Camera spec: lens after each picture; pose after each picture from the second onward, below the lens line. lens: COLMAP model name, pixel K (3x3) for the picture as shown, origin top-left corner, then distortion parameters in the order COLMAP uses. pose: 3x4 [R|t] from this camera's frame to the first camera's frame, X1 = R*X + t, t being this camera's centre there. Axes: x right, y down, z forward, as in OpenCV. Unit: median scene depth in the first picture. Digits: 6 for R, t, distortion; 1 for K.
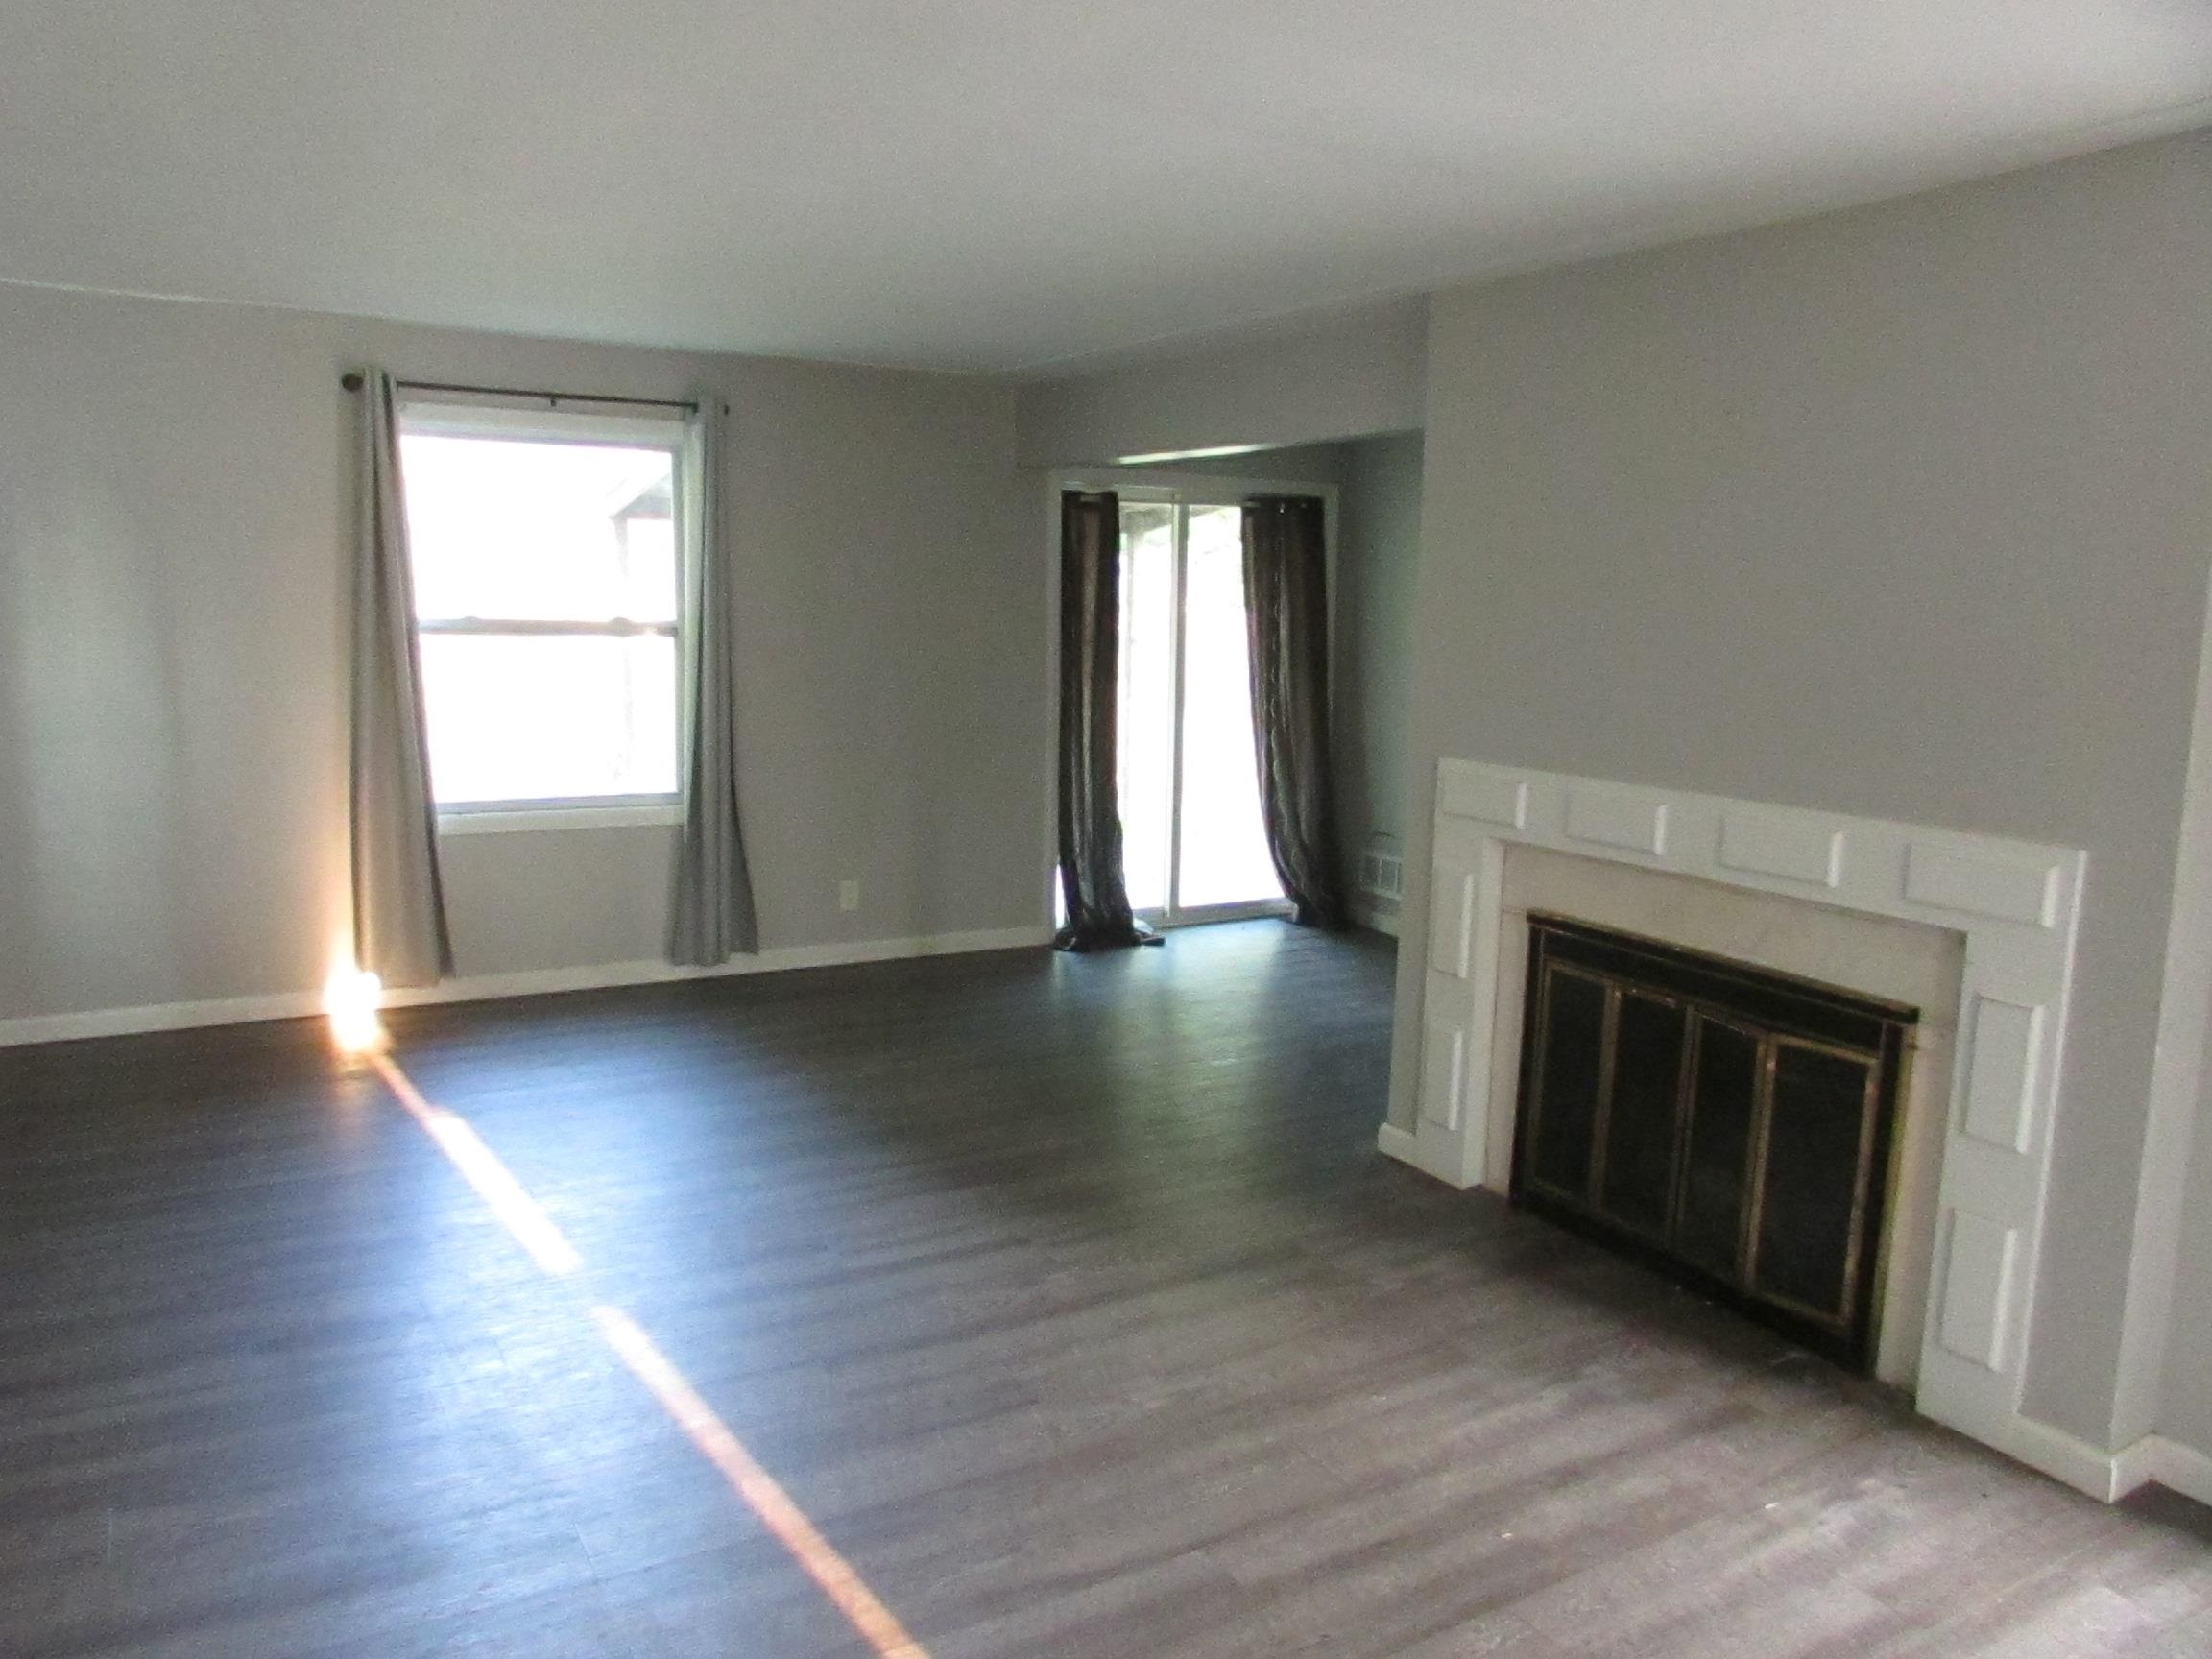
lens RADIAL K [[1568.2, 0, 1114.1], [0, 1568.2, 782.9], [0, 0, 1]] dist [-0.008474, 0.003880]
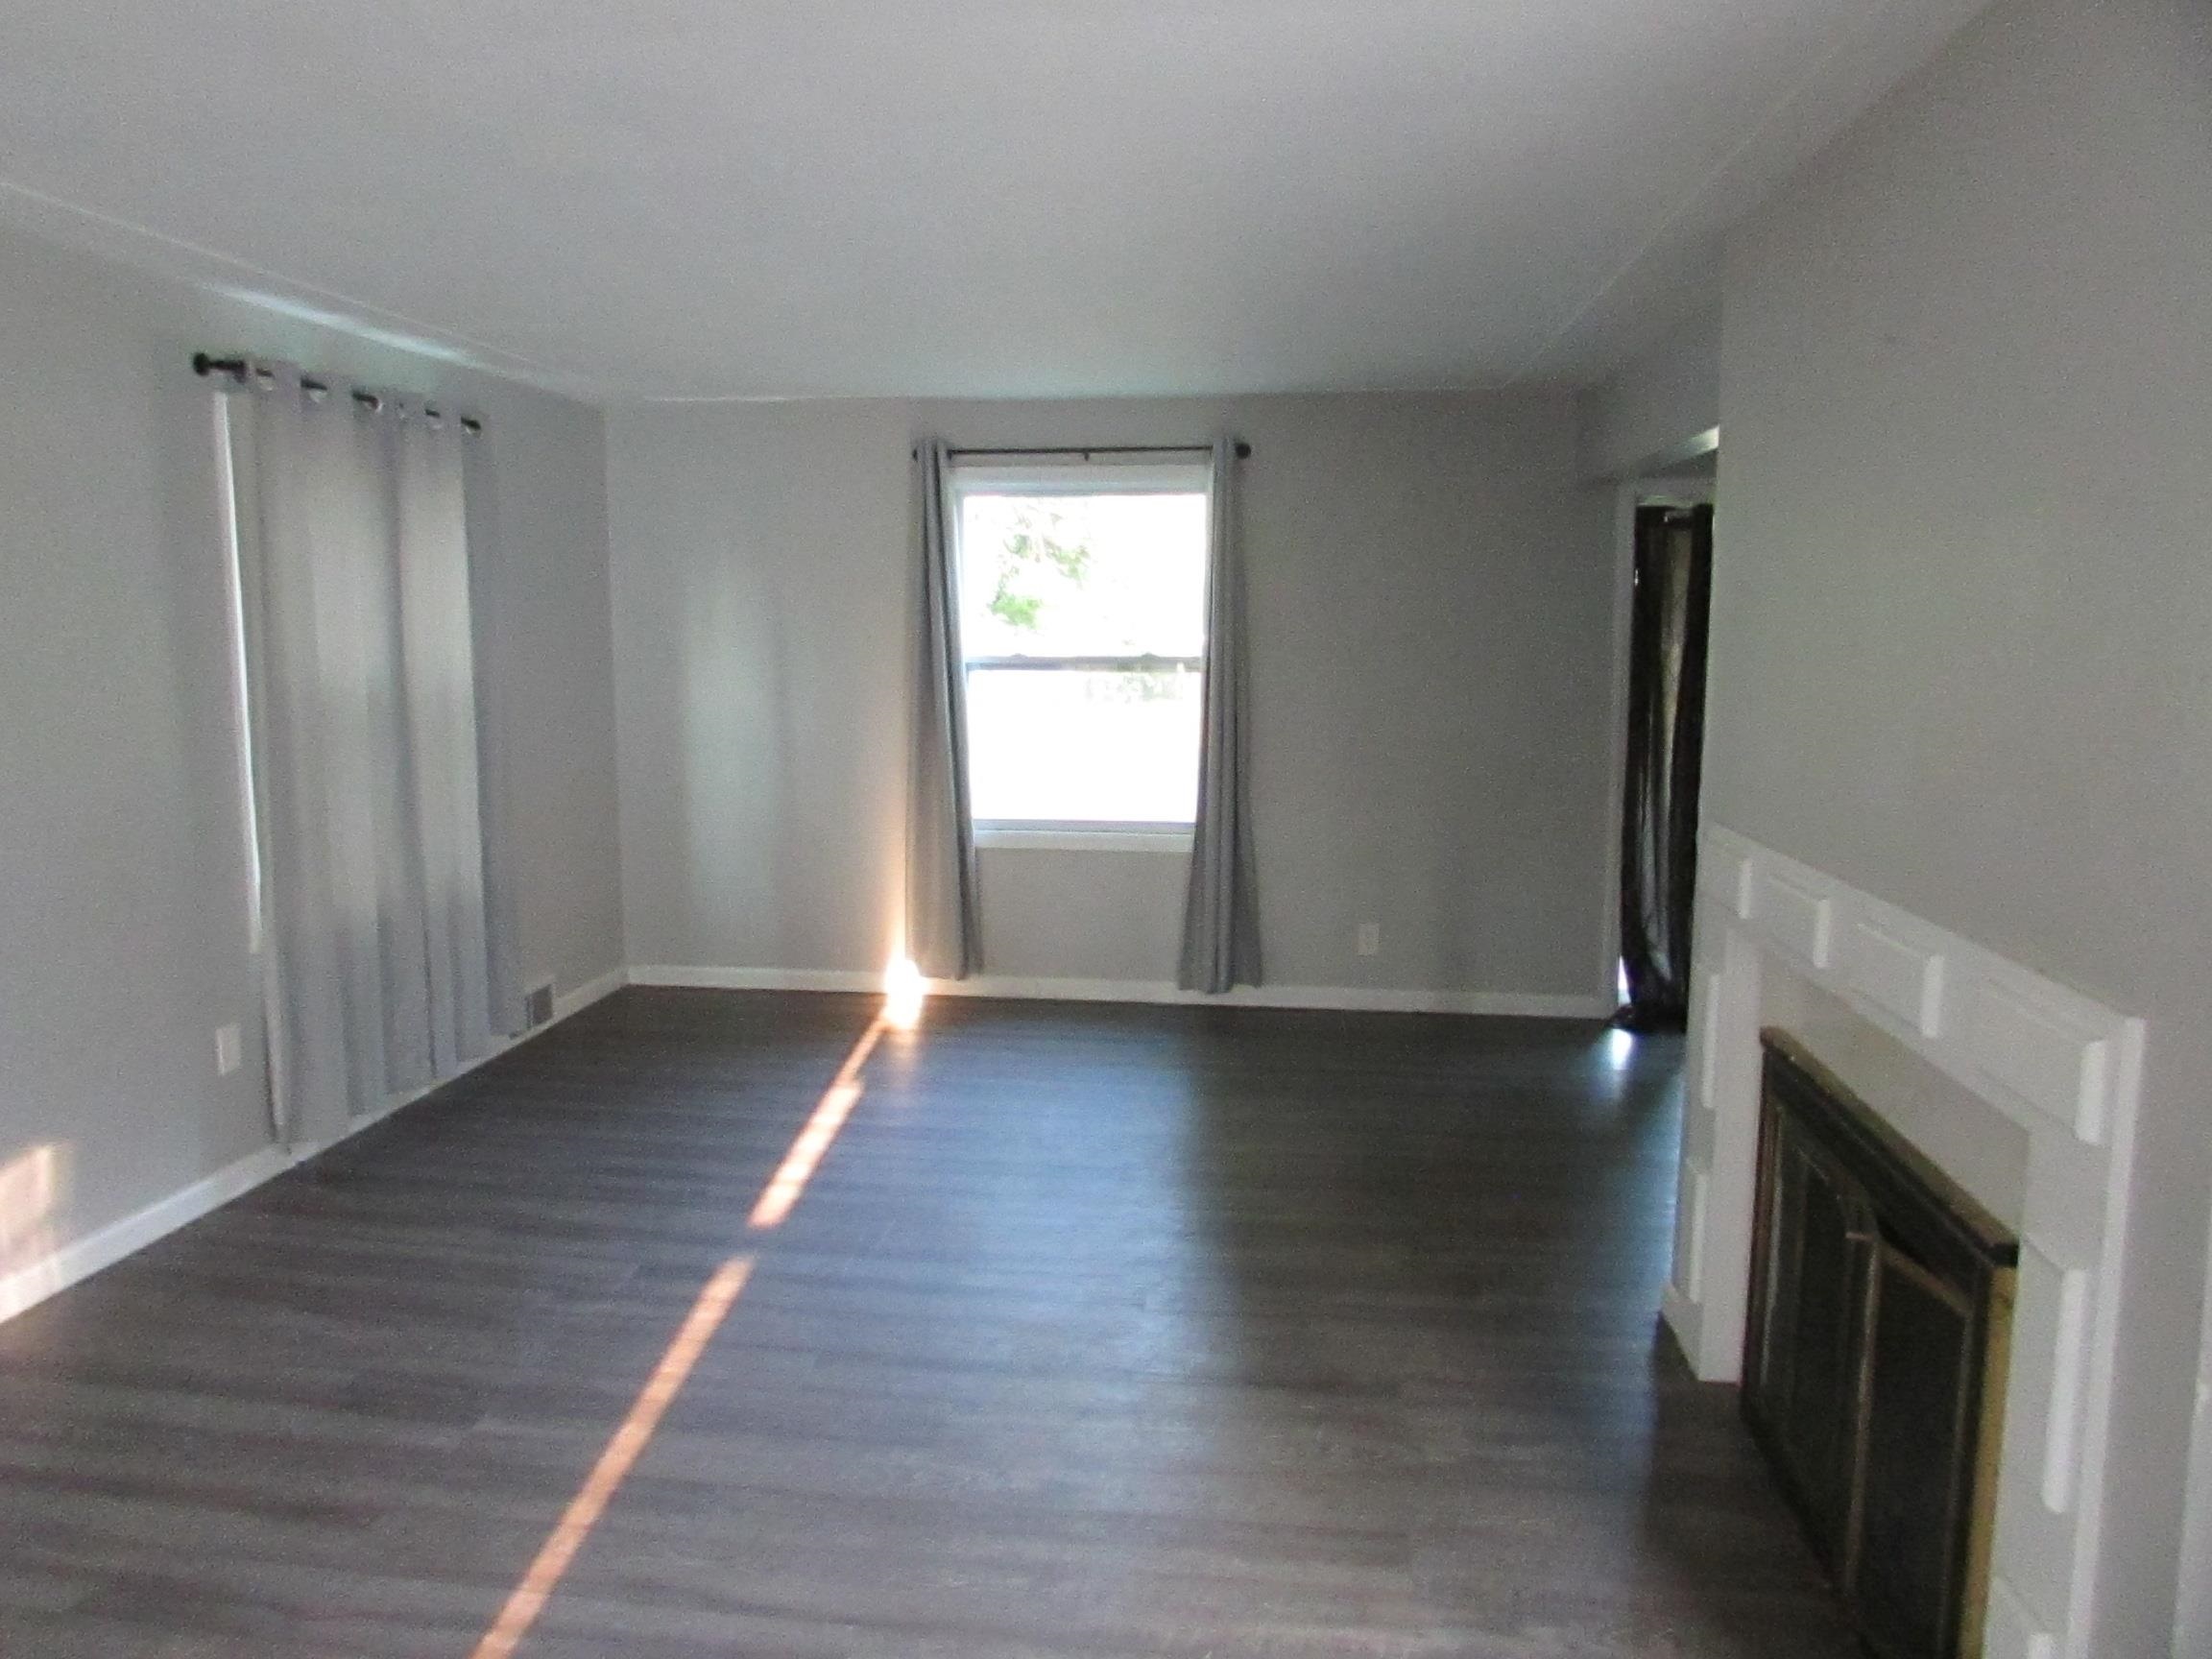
lens RADIAL K [[1573.1, 0, 1140.3], [0, 1573.1, 825.1], [0, 0, 1]] dist [-0.028160, 0.001981]
pose [[0.794715, 0.054991, -0.604487, 0.459803], [-0.055825, 0.998289, 0.017423, -0.012227], [0.604410, 0.019899, 0.796425, 0.214915]]
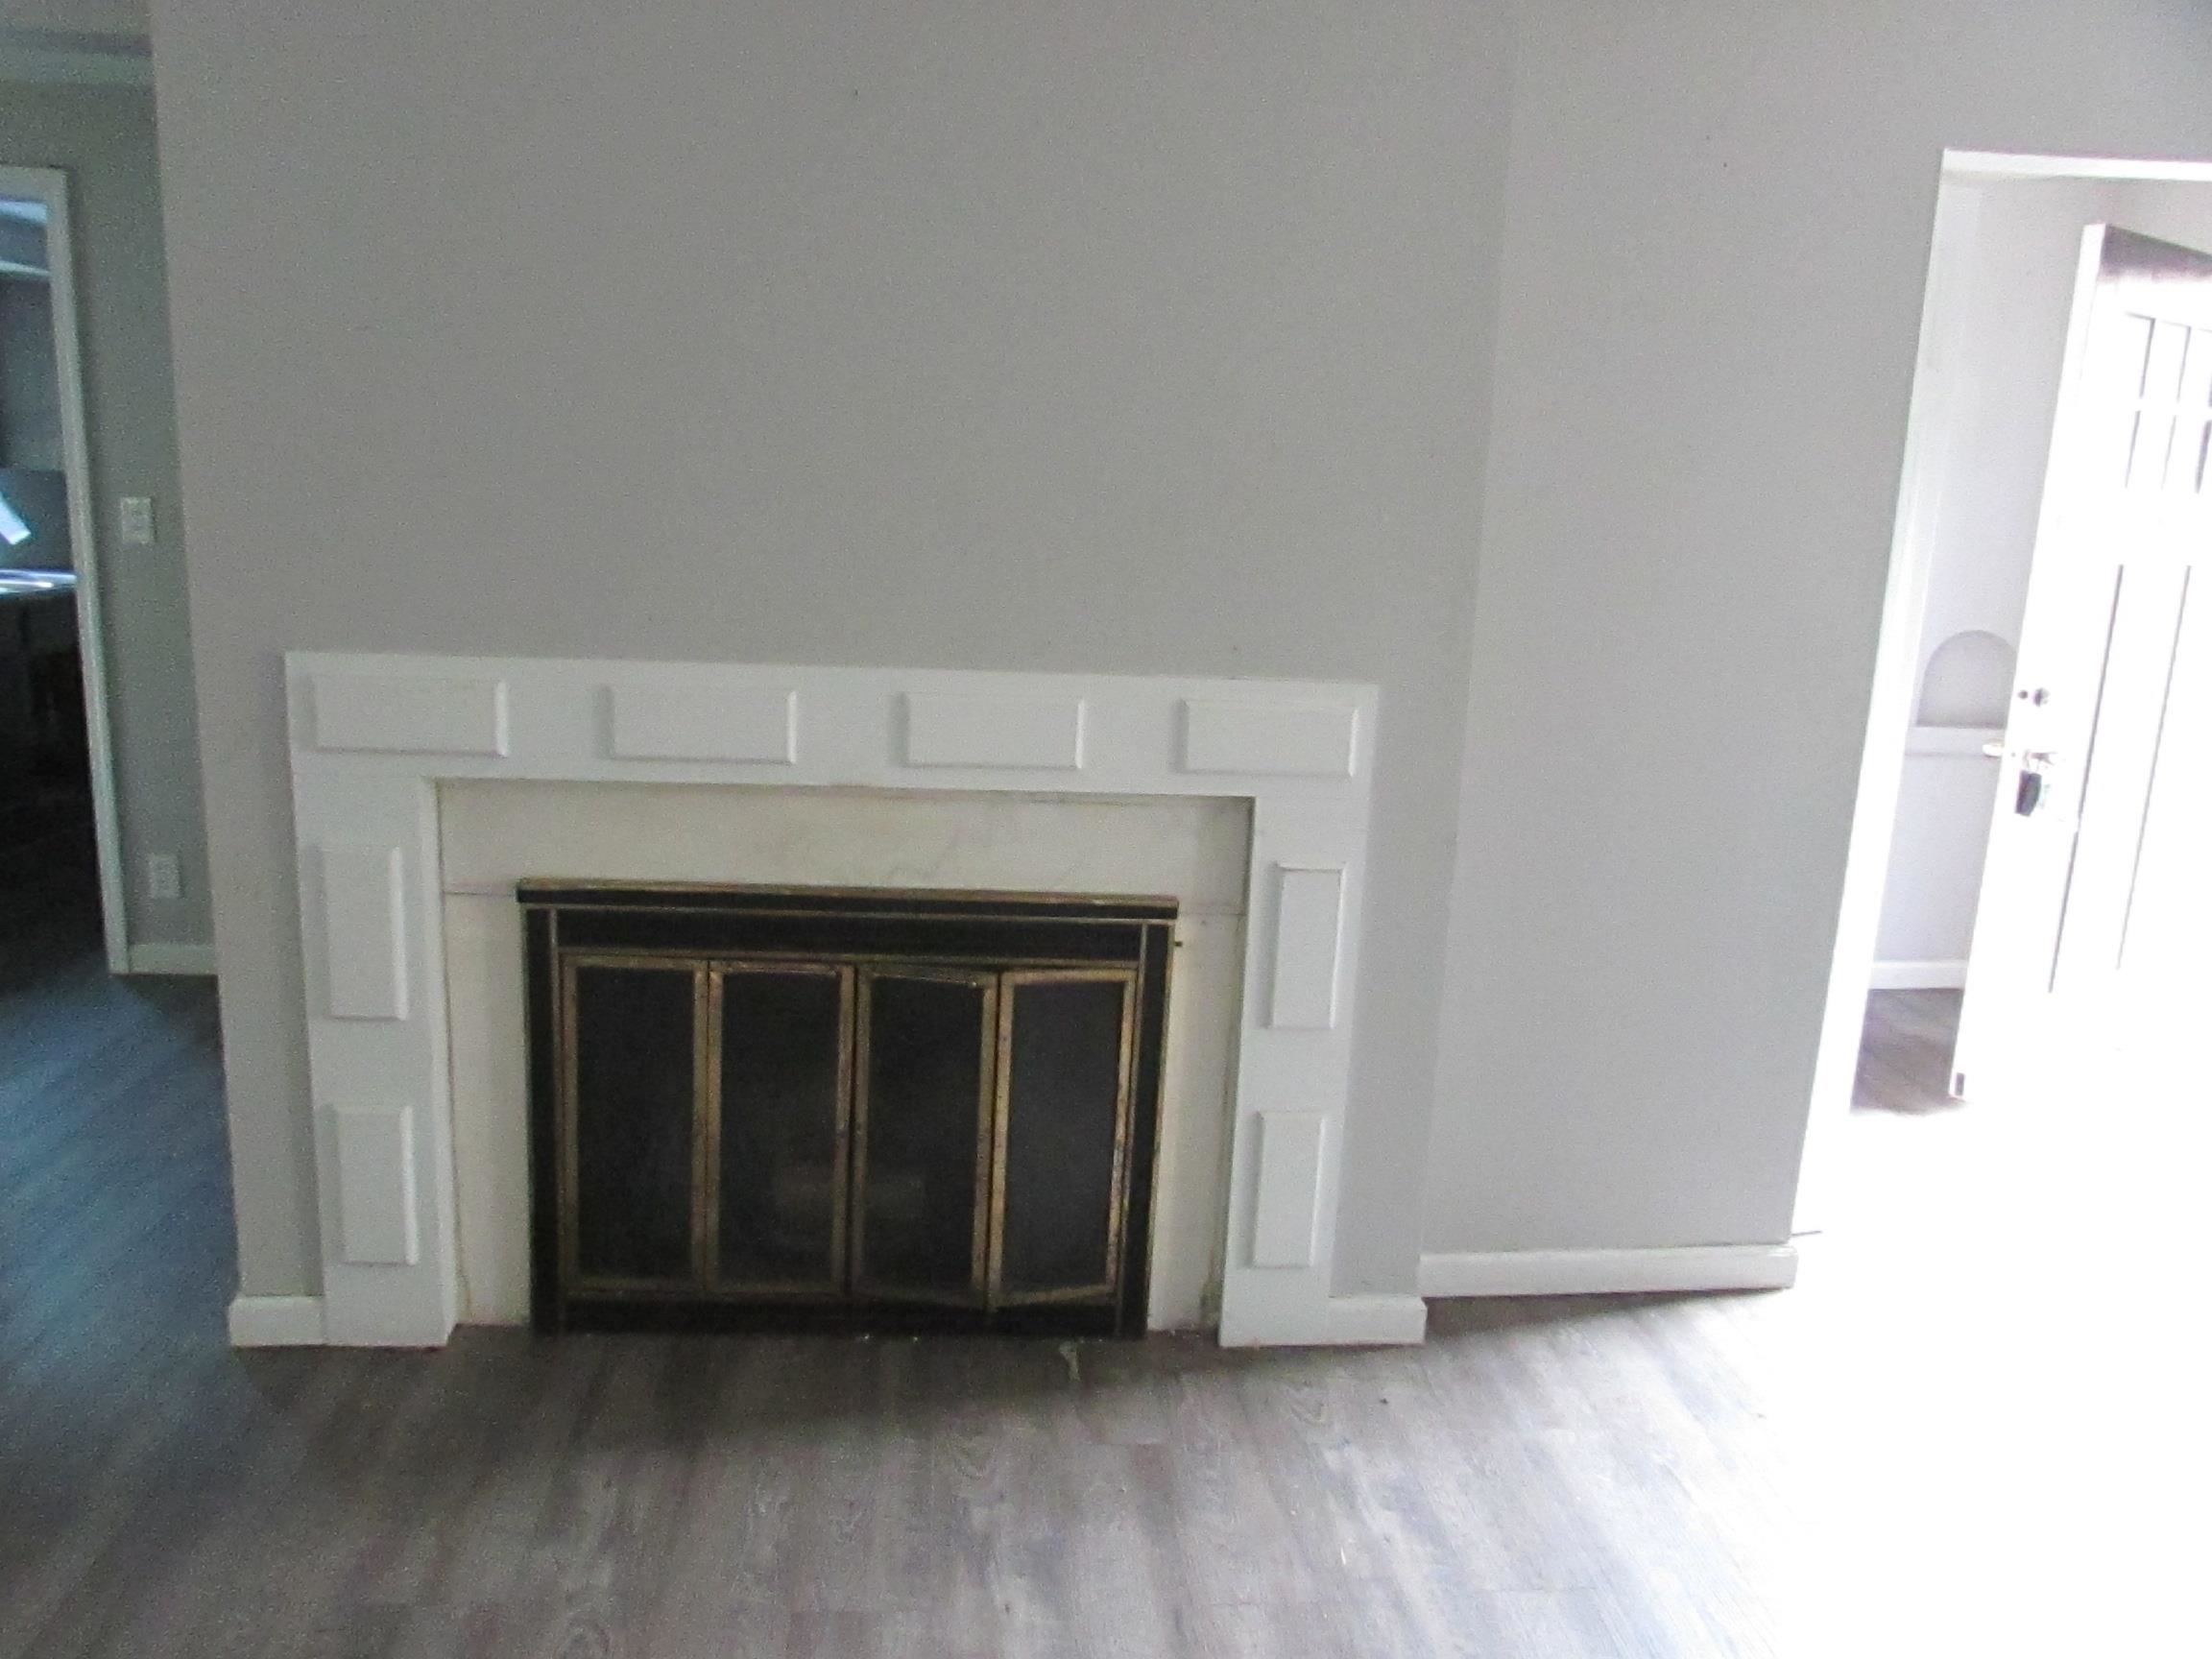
lens RADIAL K [[1573.1, 0, 1140.3], [0, 1573.1, 825.1], [0, 0, 1]] dist [-0.028160, 0.001981]
pose [[0.436041, -0.204396, 0.876408, -0.161384], [0.075590, 0.978743, 0.190654, -0.039911], [-0.896747, -0.016885, 0.442222, 0.496470]]
